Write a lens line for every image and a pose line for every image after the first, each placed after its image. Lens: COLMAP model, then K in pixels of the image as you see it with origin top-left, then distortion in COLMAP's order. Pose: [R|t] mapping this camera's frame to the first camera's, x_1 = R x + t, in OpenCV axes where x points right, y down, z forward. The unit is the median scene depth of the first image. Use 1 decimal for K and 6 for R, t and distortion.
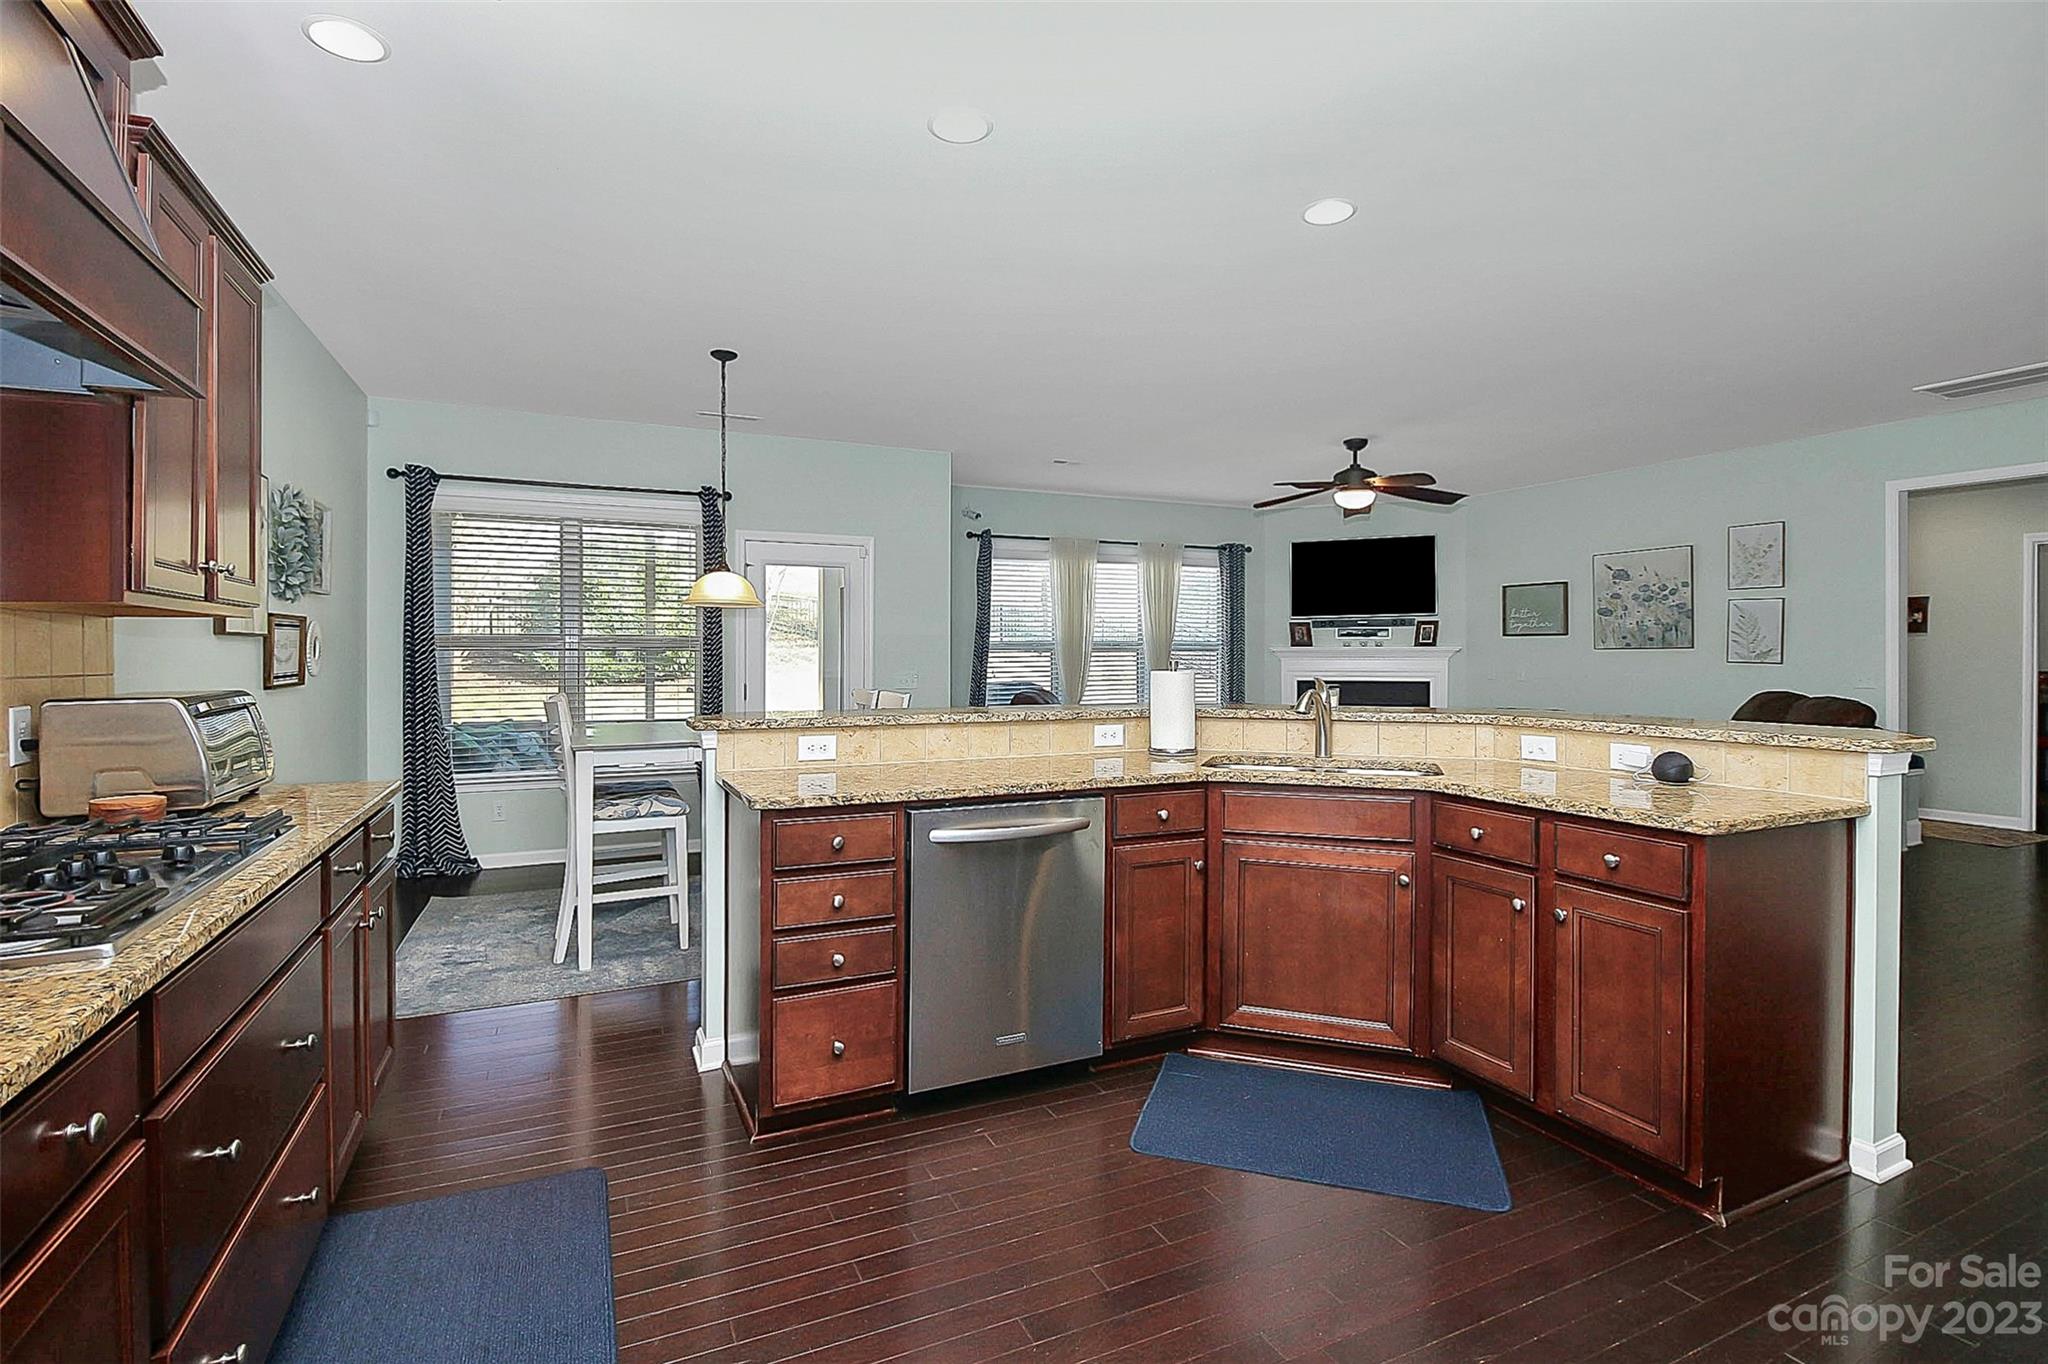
lens RADIAL K [[961.4, 0, 1027.1], [0, 961.4, 693.5], [0, 0, 1]] dist [0.002587, 0.000111]
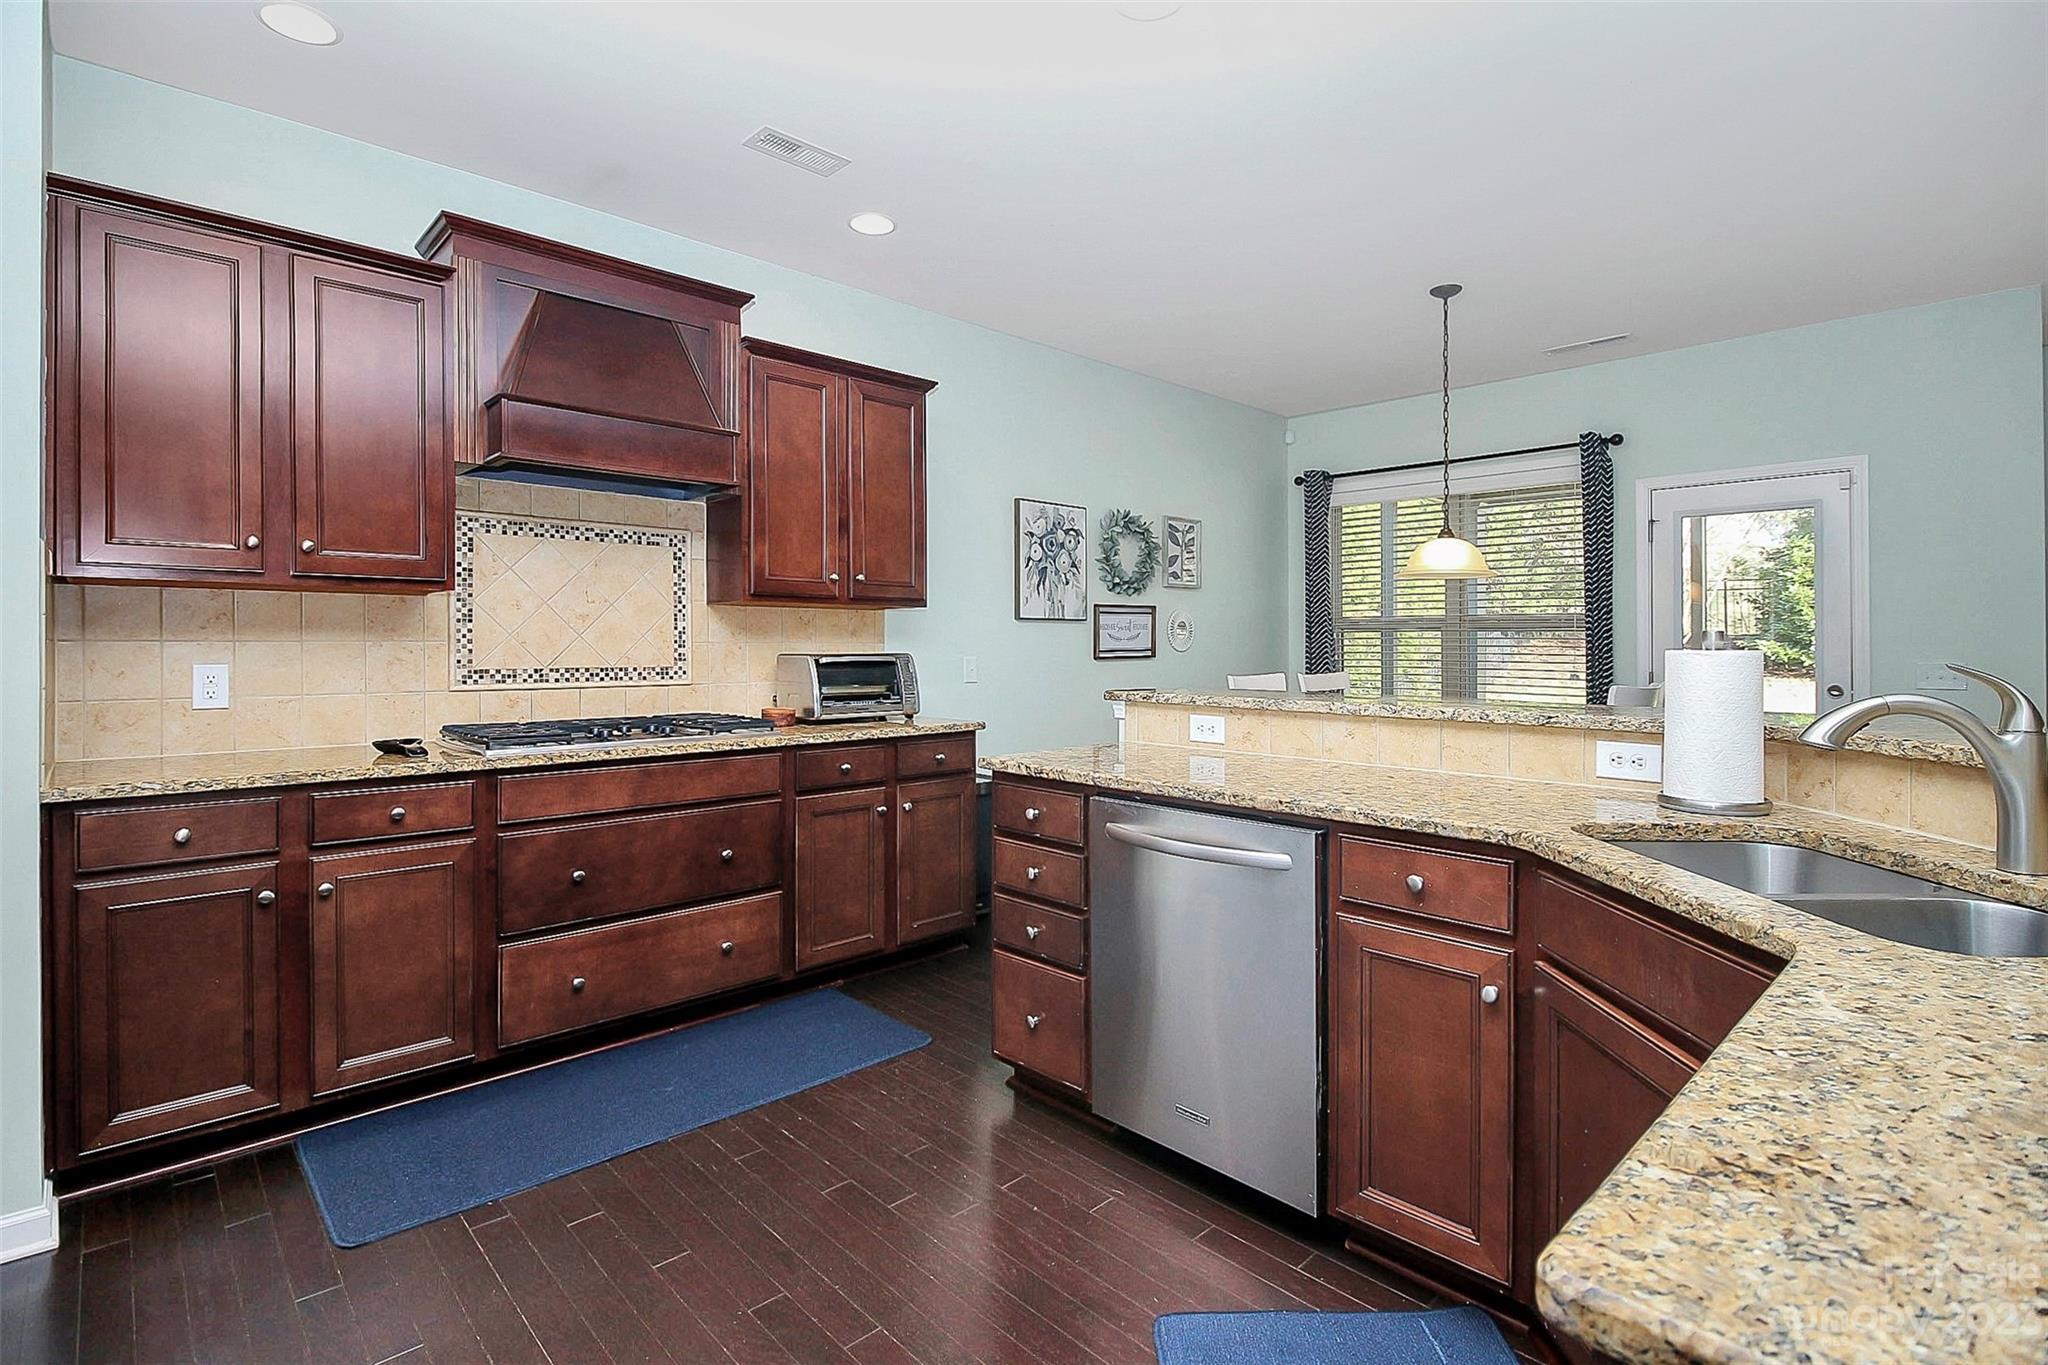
lens RADIAL K [[978.7, 0, 1024.3], [0, 978.7, 651.4], [0, 0, 1]] dist [0.001841, -0.016487]
pose [[0.320529, 0.008627, -0.947199, 0.299519], [-0.042001, 0.999105, -0.005113, -0.002346], [0.946307, 0.041422, 0.320605, 0.265760]]
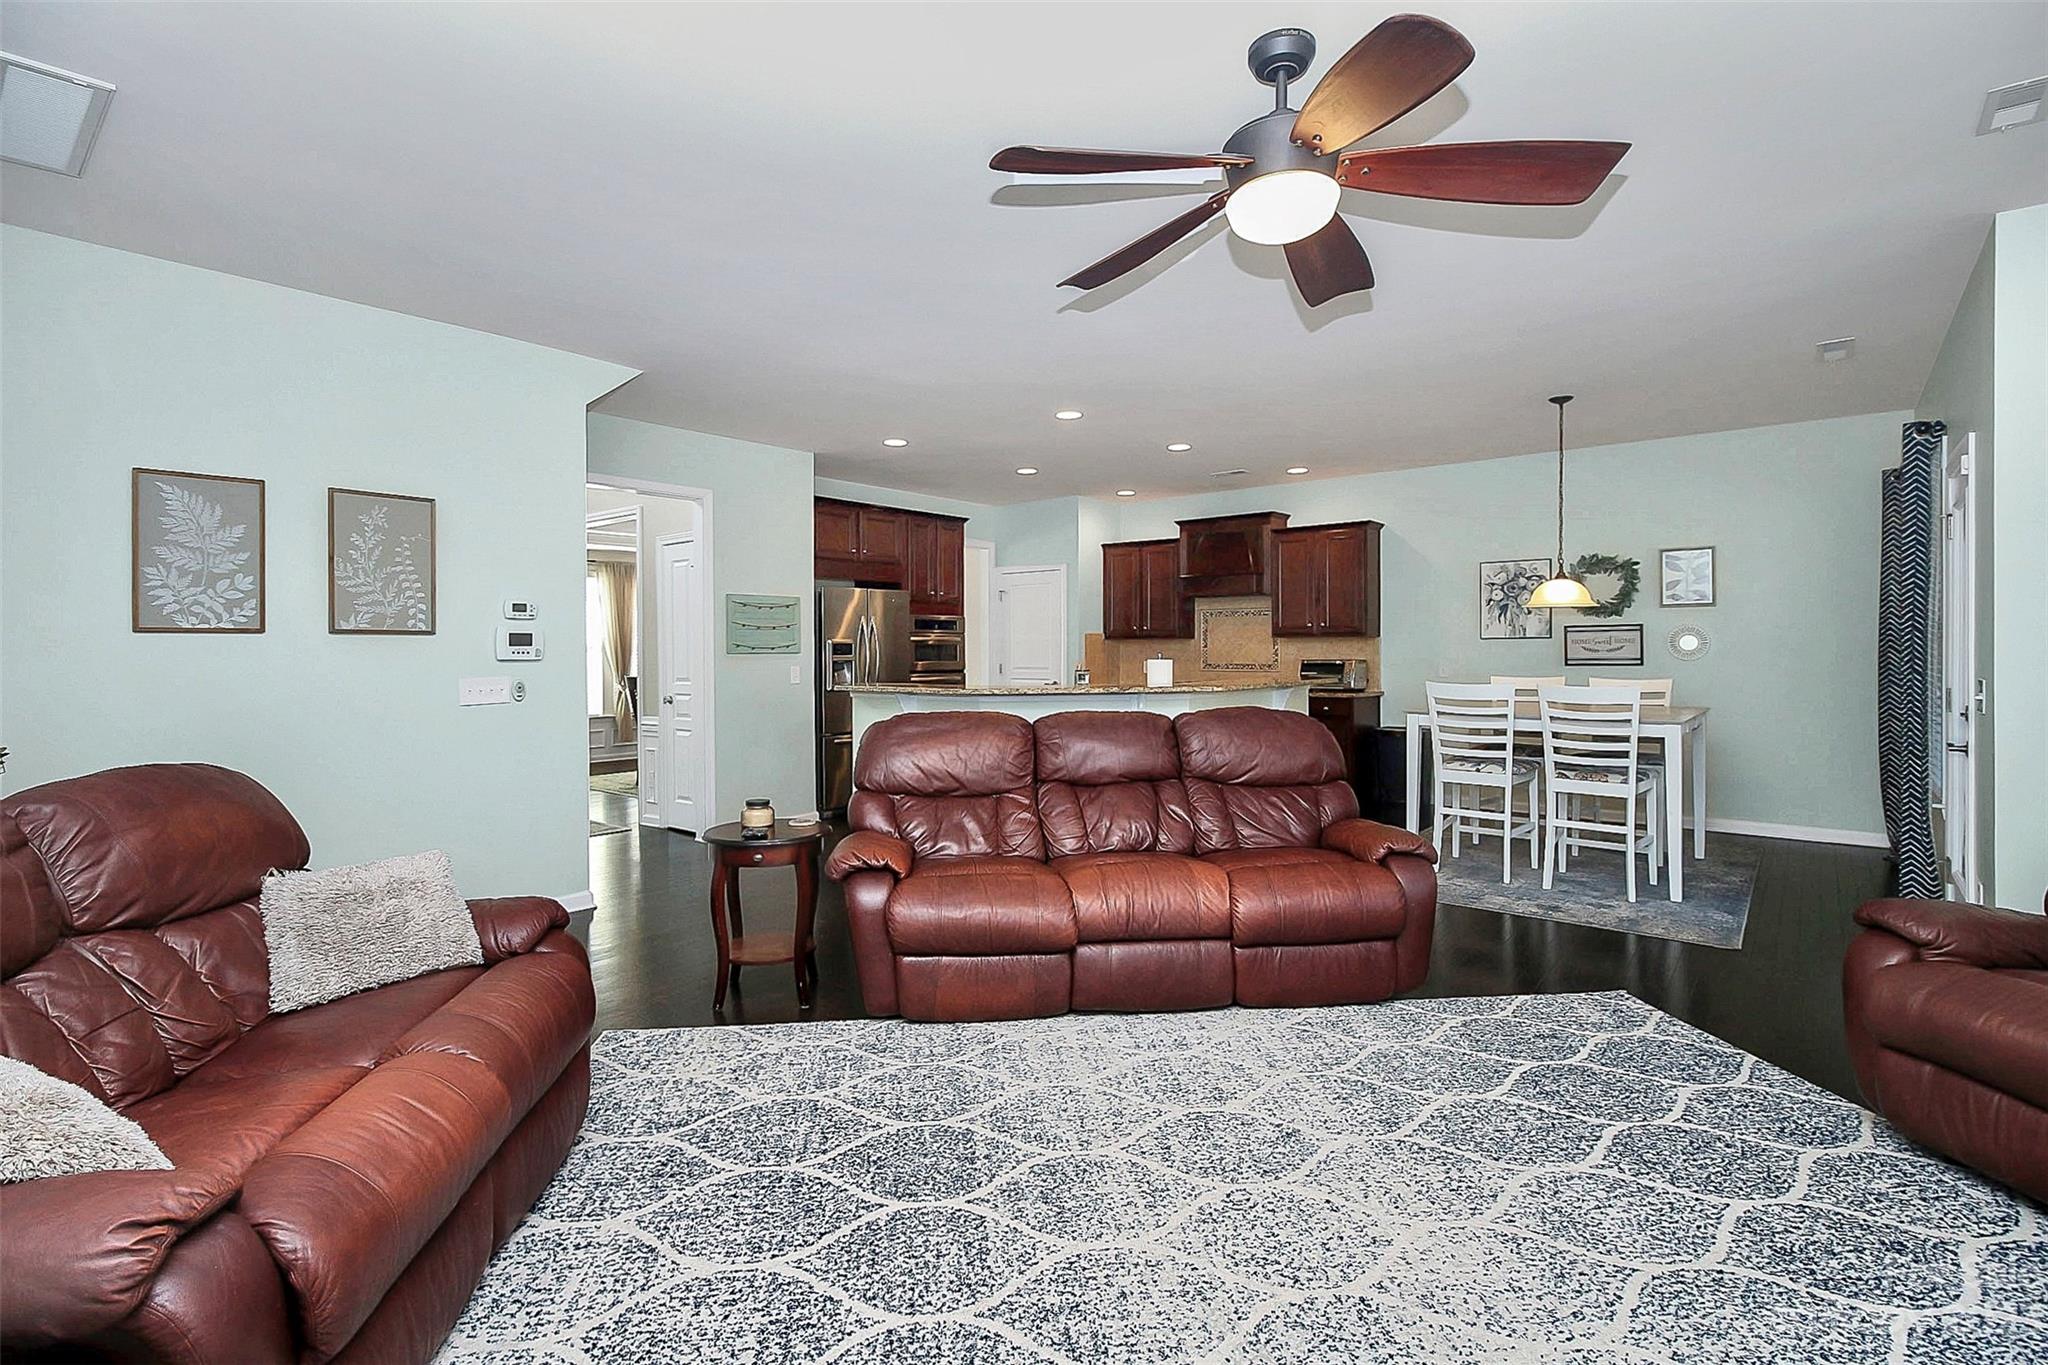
lens RADIAL K [[983.4, 0, 1022.9], [0, 983.4, 638.1], [0, 0, 1]] dist [-0.000055, -0.000240]
pose [[-0.909538, 0.003004, -0.415609, 0.602384], [-0.009365, 0.999572, 0.027718, -0.059982], [0.415514, 0.029103, -0.909121, 1.375899]]
